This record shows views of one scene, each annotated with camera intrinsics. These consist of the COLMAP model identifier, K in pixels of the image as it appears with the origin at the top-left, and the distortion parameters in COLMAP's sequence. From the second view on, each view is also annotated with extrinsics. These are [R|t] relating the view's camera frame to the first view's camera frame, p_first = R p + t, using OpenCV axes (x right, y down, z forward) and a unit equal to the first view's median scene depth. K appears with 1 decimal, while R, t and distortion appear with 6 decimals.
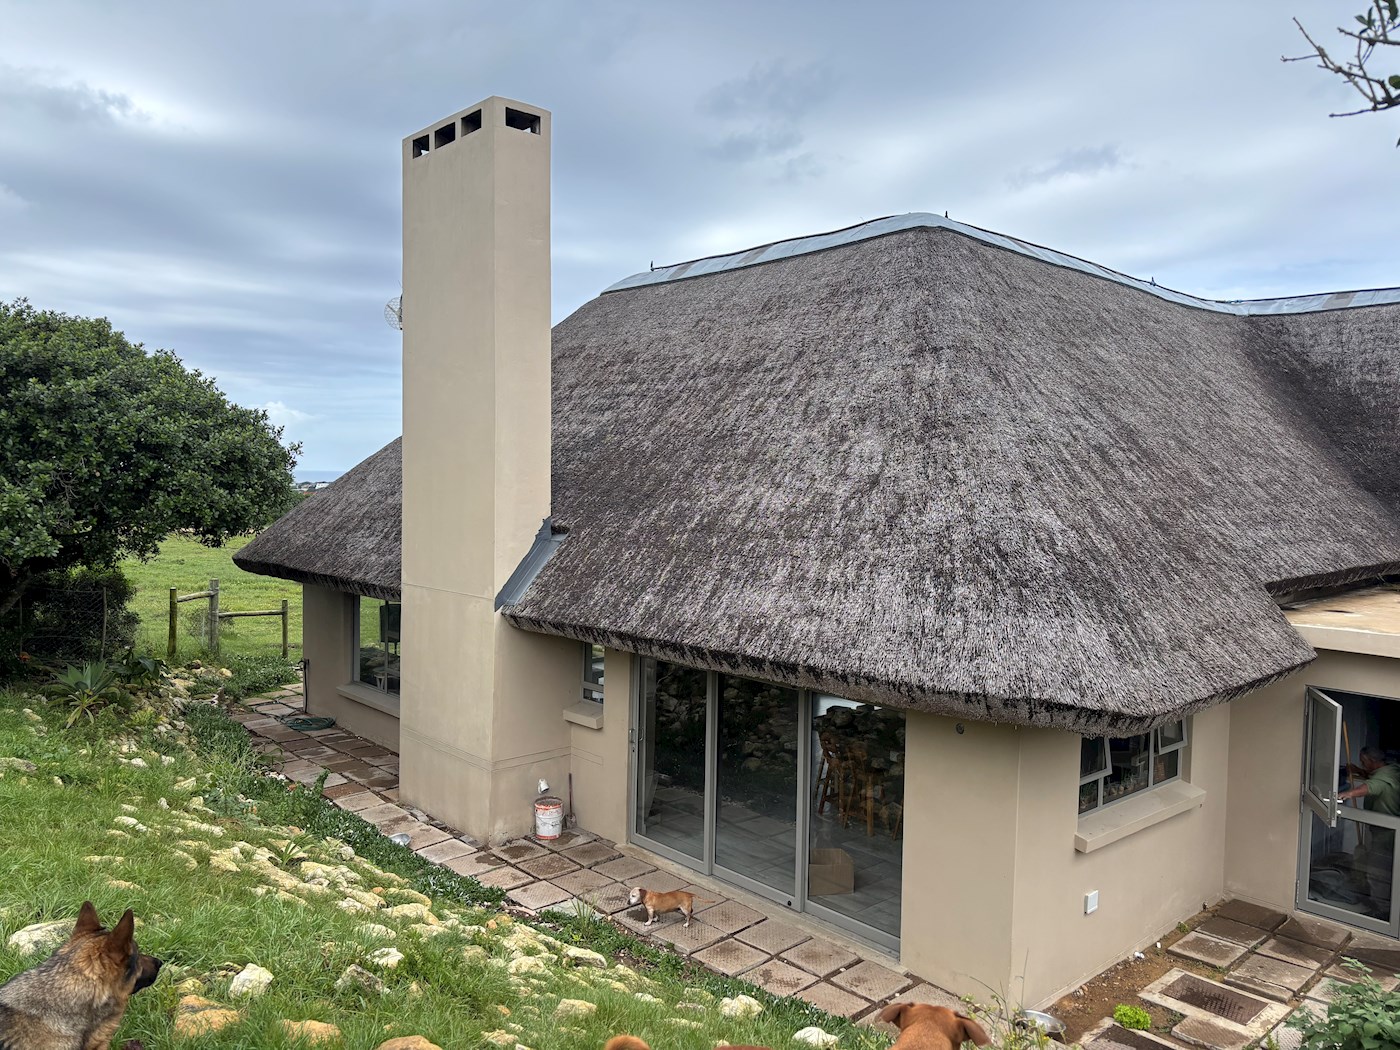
lens RADIAL K [[1022.5, 0, 696.2], [0, 1022.5, 540.5], [0, 0, 1]] dist [0.083847, -0.106833]
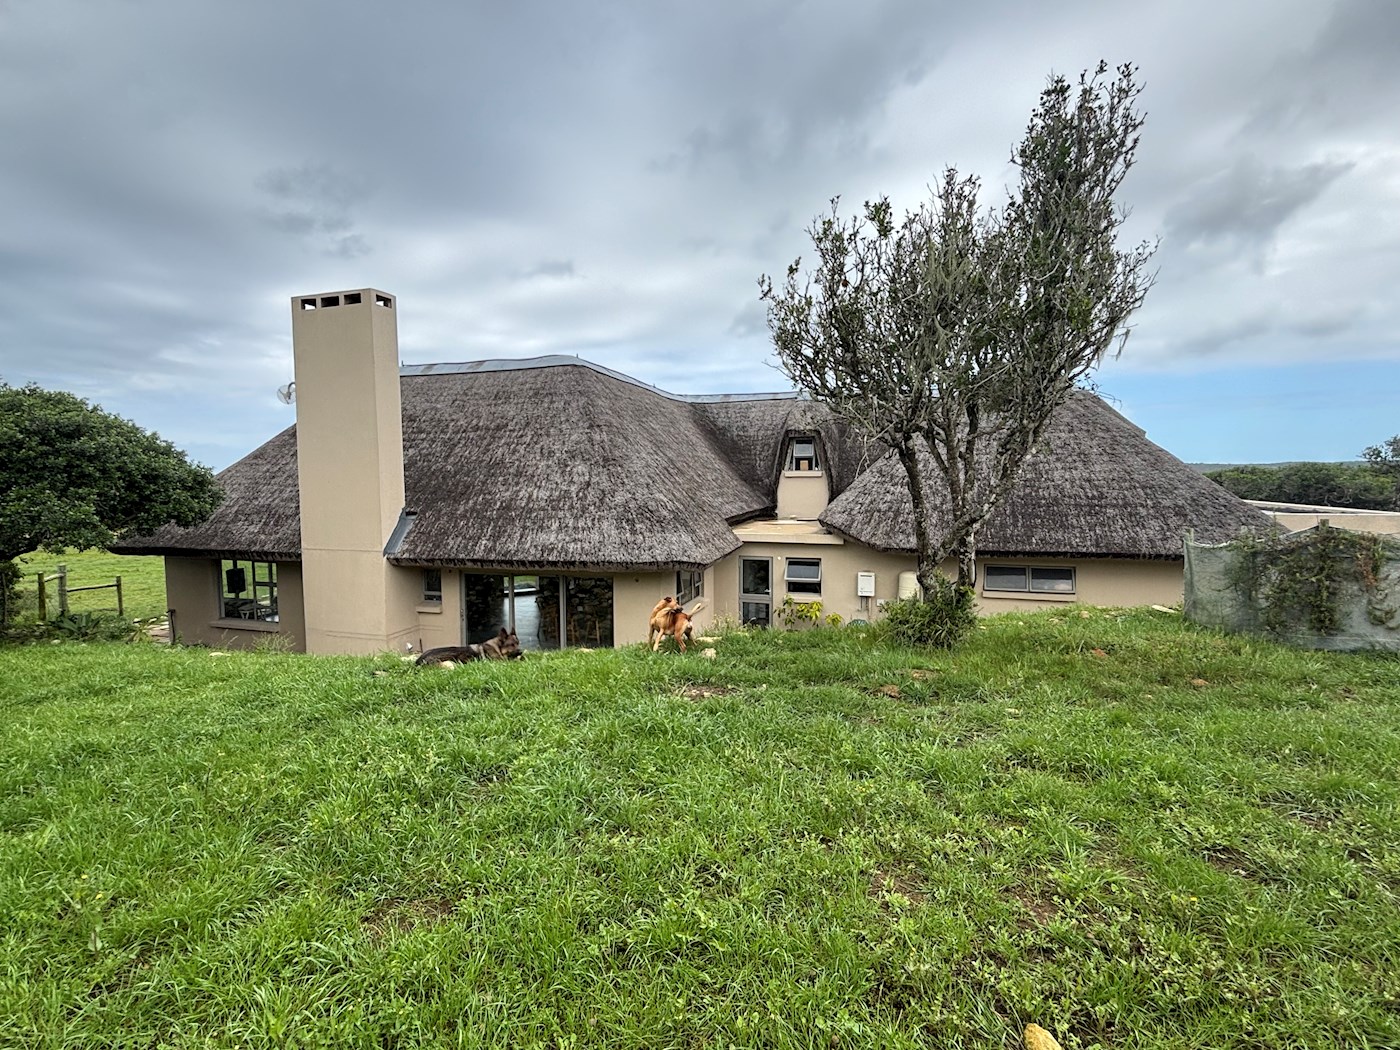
lens RADIAL K [[651.2, 0, 700.0], [0, 651.2, 525.0], [0, 0, 1]] dist [-0.000236, -0.000094]
pose [[0.854405, -0.061064, 0.516008, -0.347517], [0.052245, 0.998134, 0.031611, 0.001511], [-0.516975, -0.000050, 0.856001, -0.372783]]
